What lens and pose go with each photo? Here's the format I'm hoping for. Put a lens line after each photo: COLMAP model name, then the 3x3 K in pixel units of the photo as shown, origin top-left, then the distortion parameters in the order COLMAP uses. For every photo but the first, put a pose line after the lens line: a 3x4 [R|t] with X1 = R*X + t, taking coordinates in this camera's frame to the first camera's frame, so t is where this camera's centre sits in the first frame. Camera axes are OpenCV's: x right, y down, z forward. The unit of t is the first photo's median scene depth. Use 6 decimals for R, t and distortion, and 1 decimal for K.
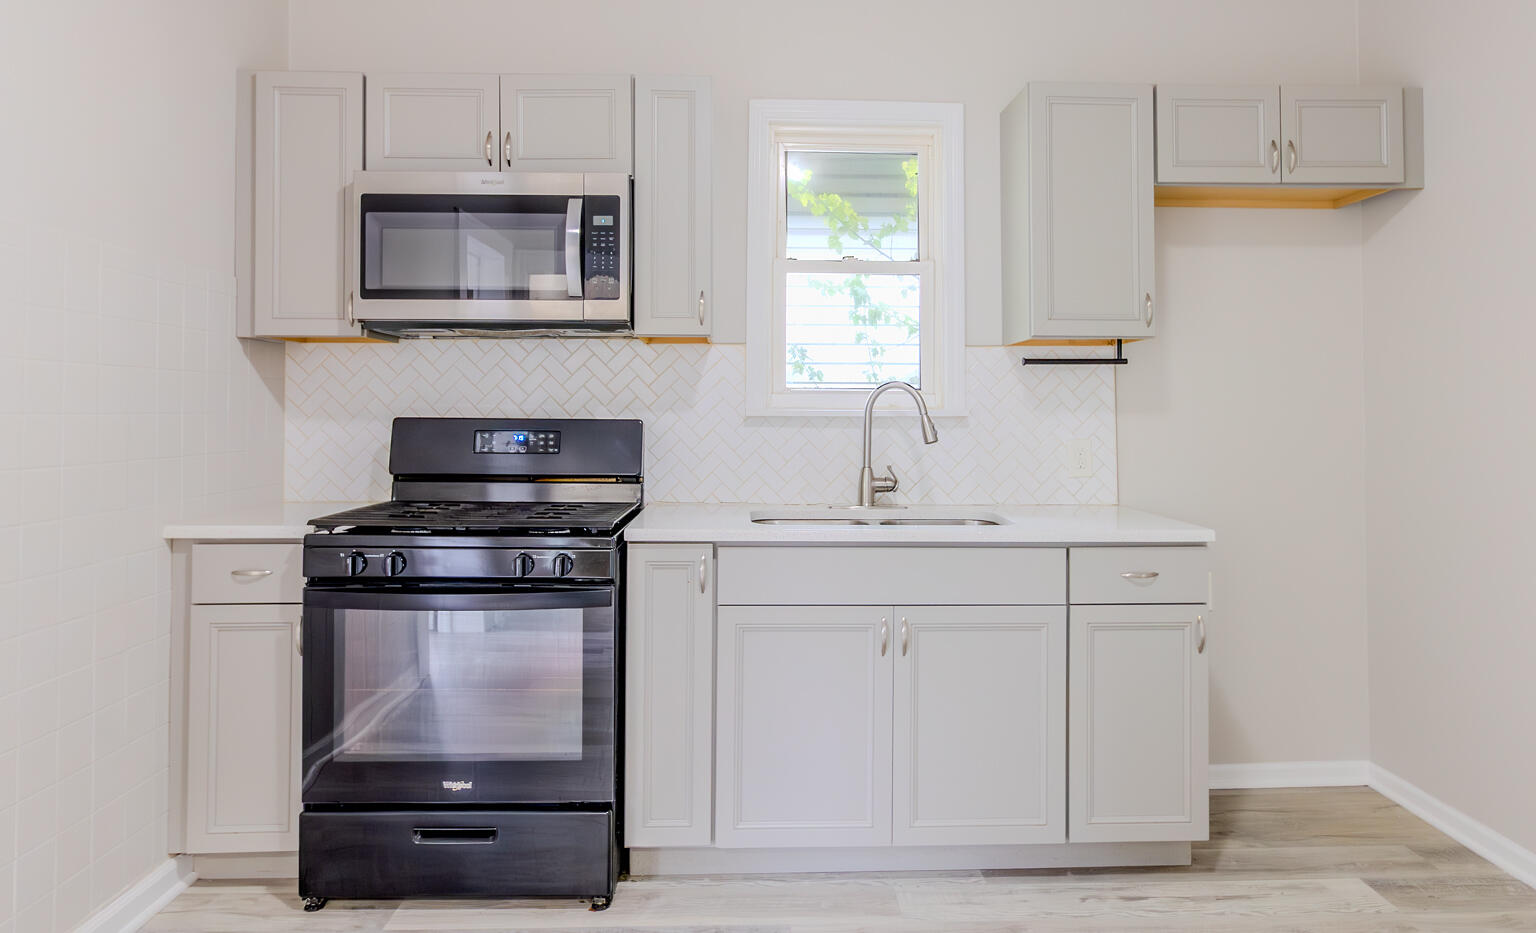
lens RADIAL K [[972.9, 0, 782.9], [0, 972.9, 402.0], [0, 0, 1]] dist [0.002477, 0.001494]
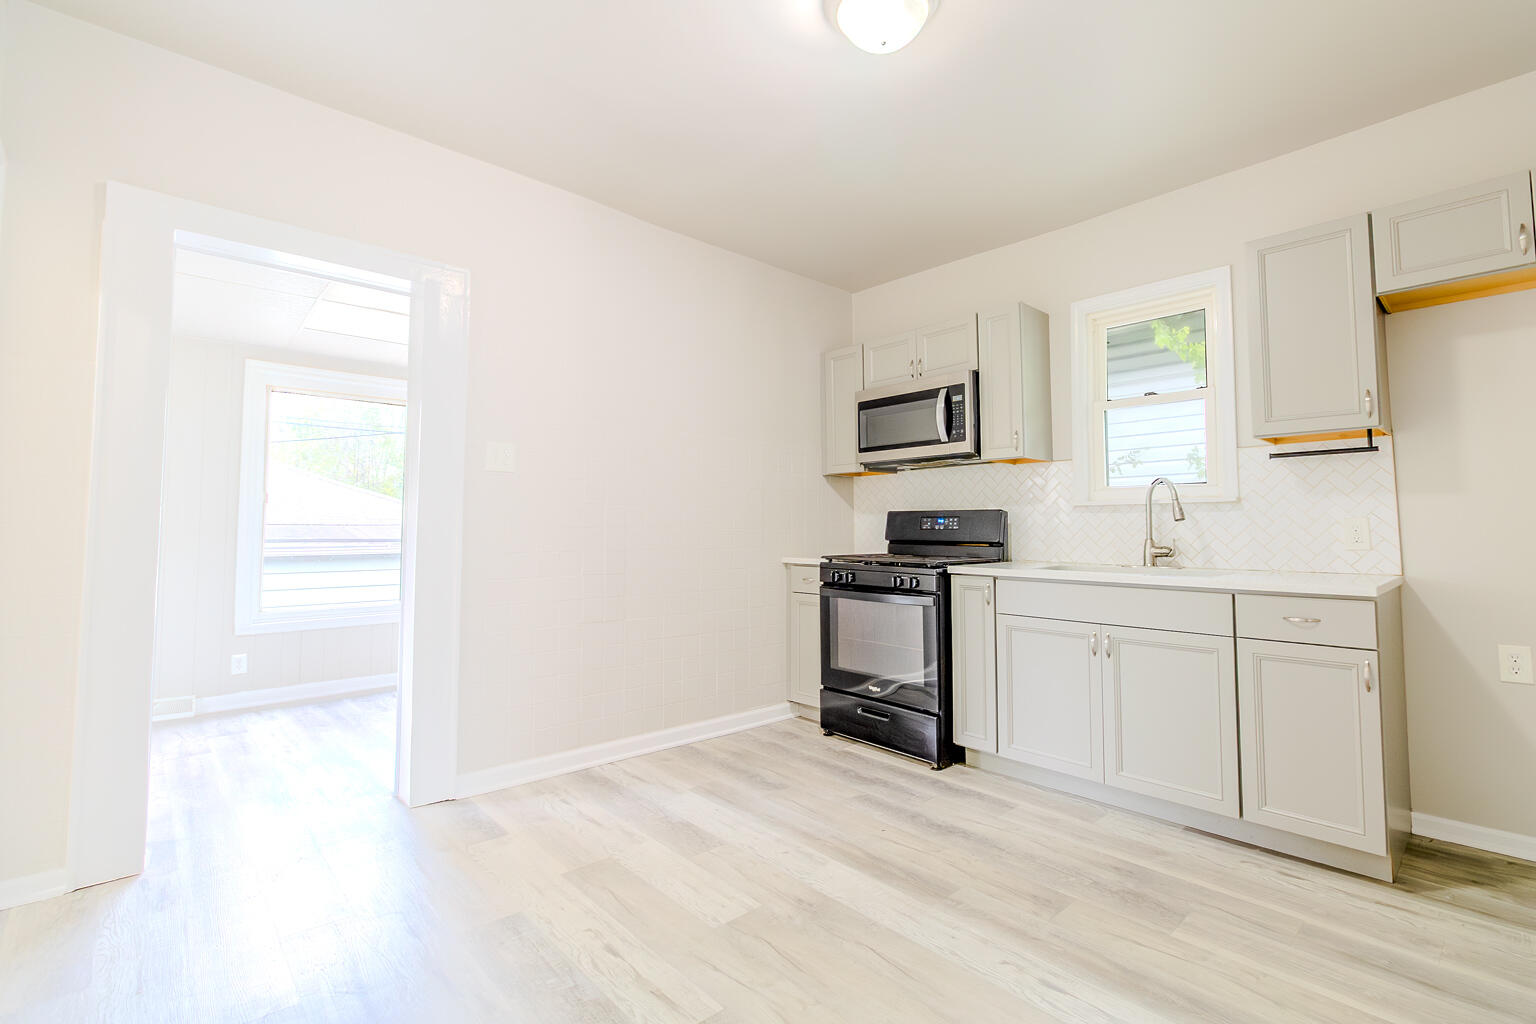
lens RADIAL K [[702.3, 0, 782.3], [0, 702.3, 498.8], [0, 0, 1]] dist [0.001926, 0.000049]
pose [[0.647939, -0.037037, -0.760791, 0.578813], [0.012307, 0.999196, -0.038162, 0.045018], [0.761593, 0.015363, 0.647874, -0.085878]]
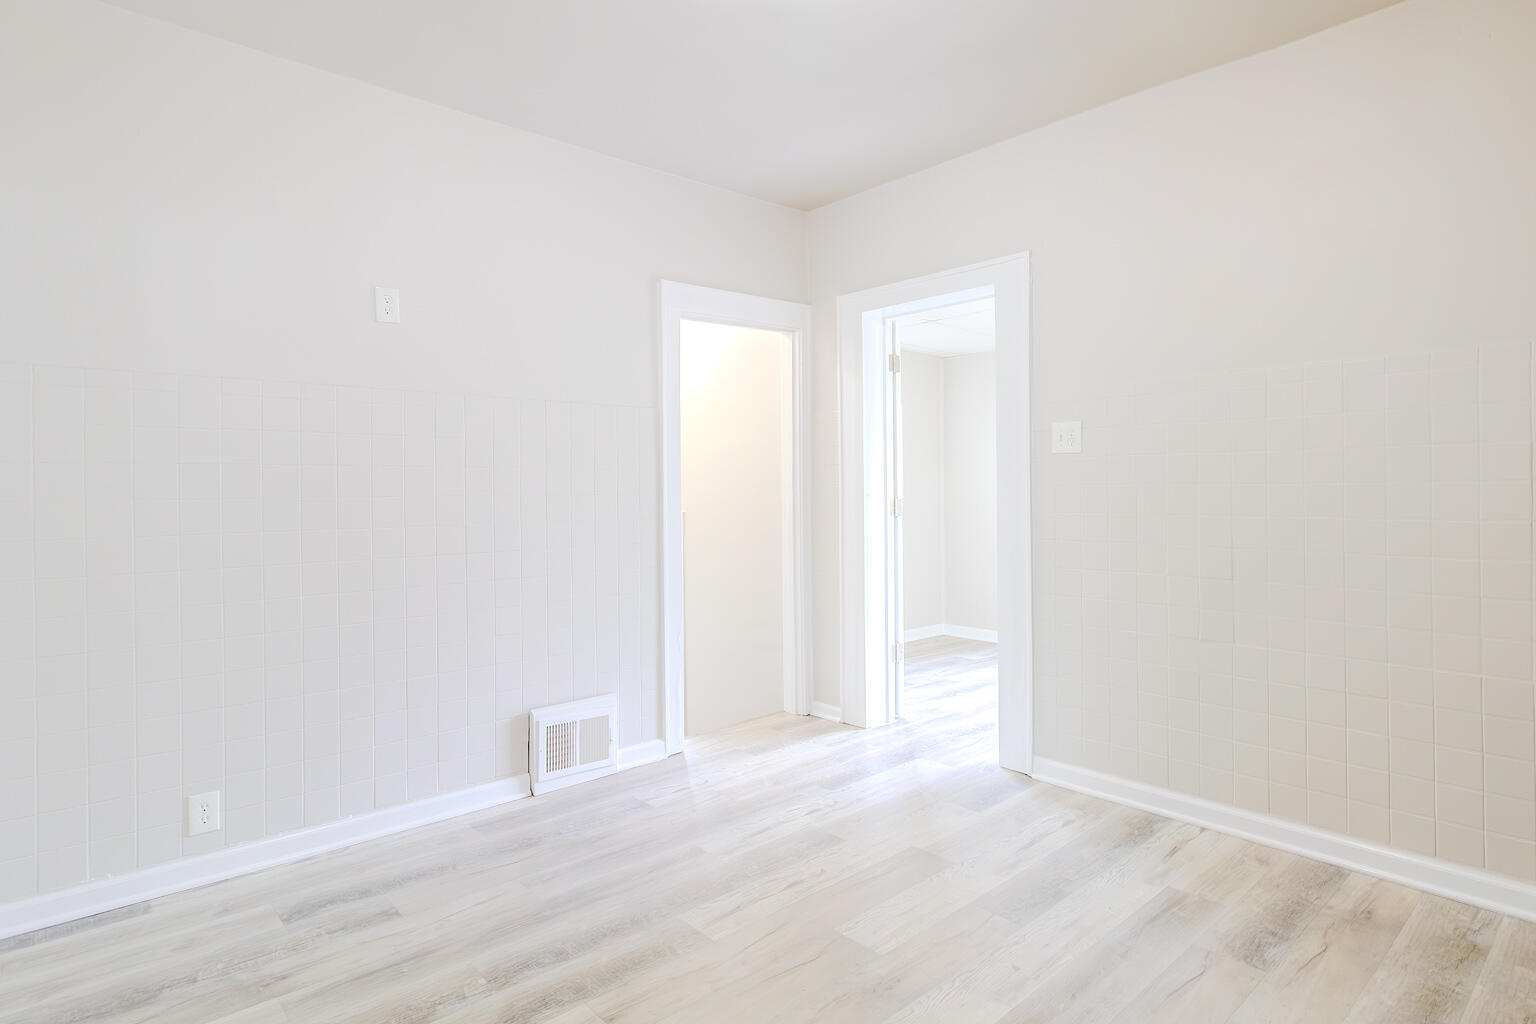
lens RADIAL K [[851.5, 0, 768.0], [0, 851.5, 512.0], [0, 0, 1]] dist [-0.000847, -0.000190]
pose [[-0.774971, 0.027416, -0.631402, 0.563058], [0.018894, 0.999617, 0.020214, 0.011679], [0.631715, 0.003736, -0.775192, 0.954687]]
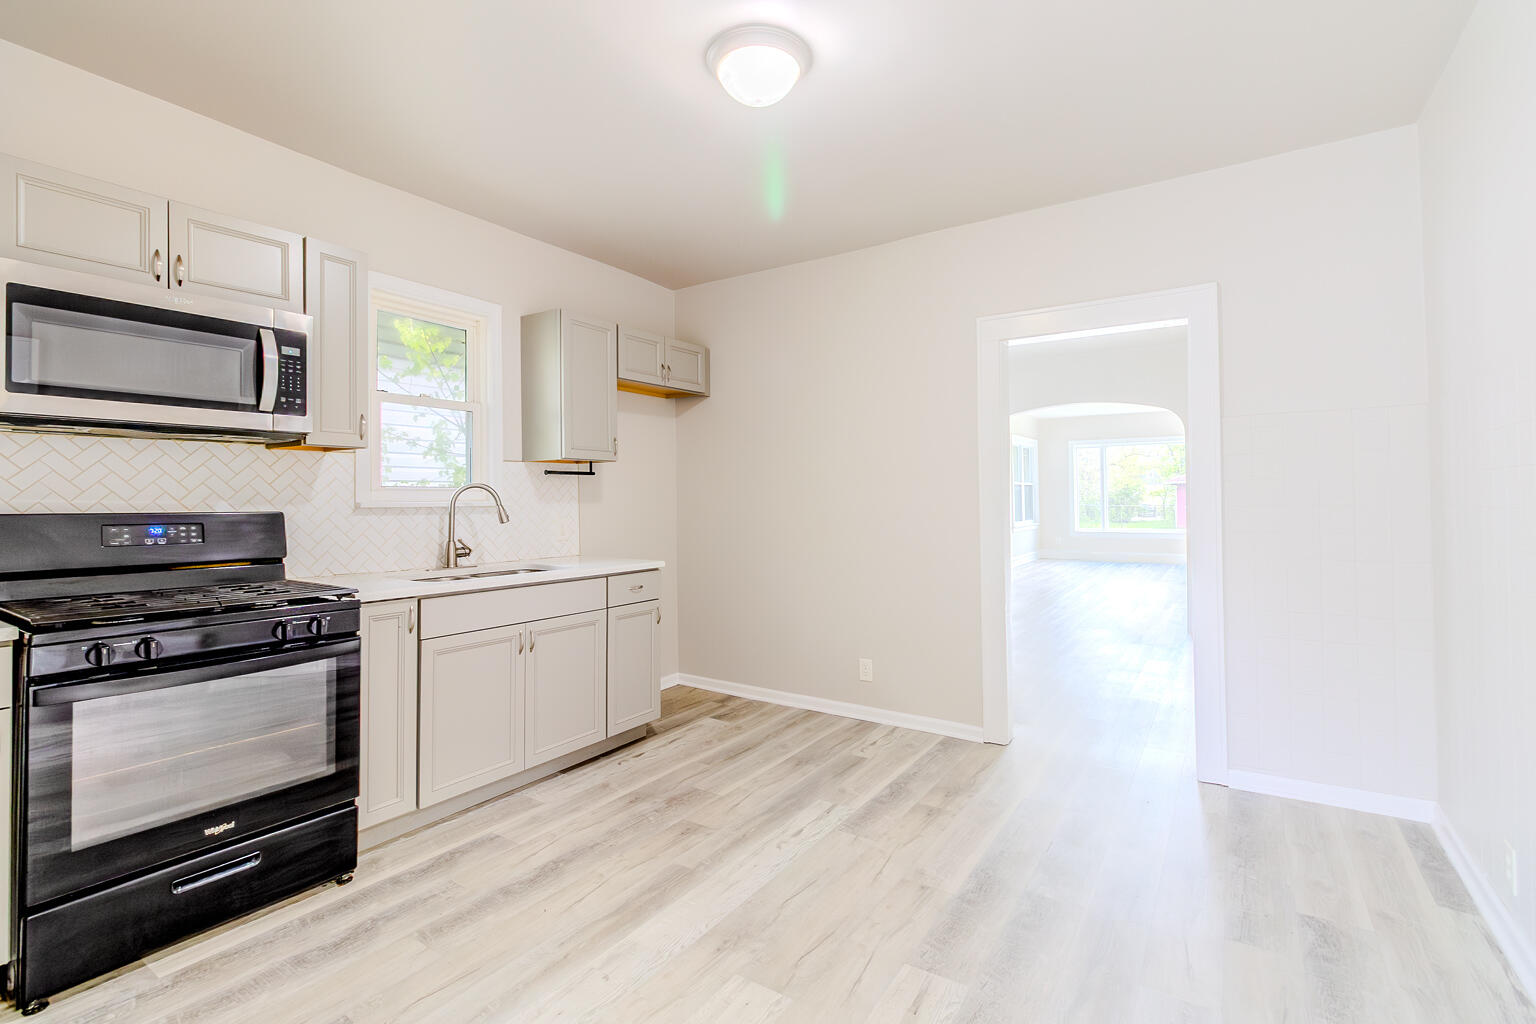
lens RADIAL K [[702.3, 0, 782.3], [0, 702.3, 498.8], [0, 0, 1]] dist [0.001926, 0.000049]
pose [[0.579160, -0.004940, 0.815199, -0.543482], [-0.002832, 0.999963, 0.008071, -0.007686], [-0.815209, -0.006983, 0.579125, -0.027410]]
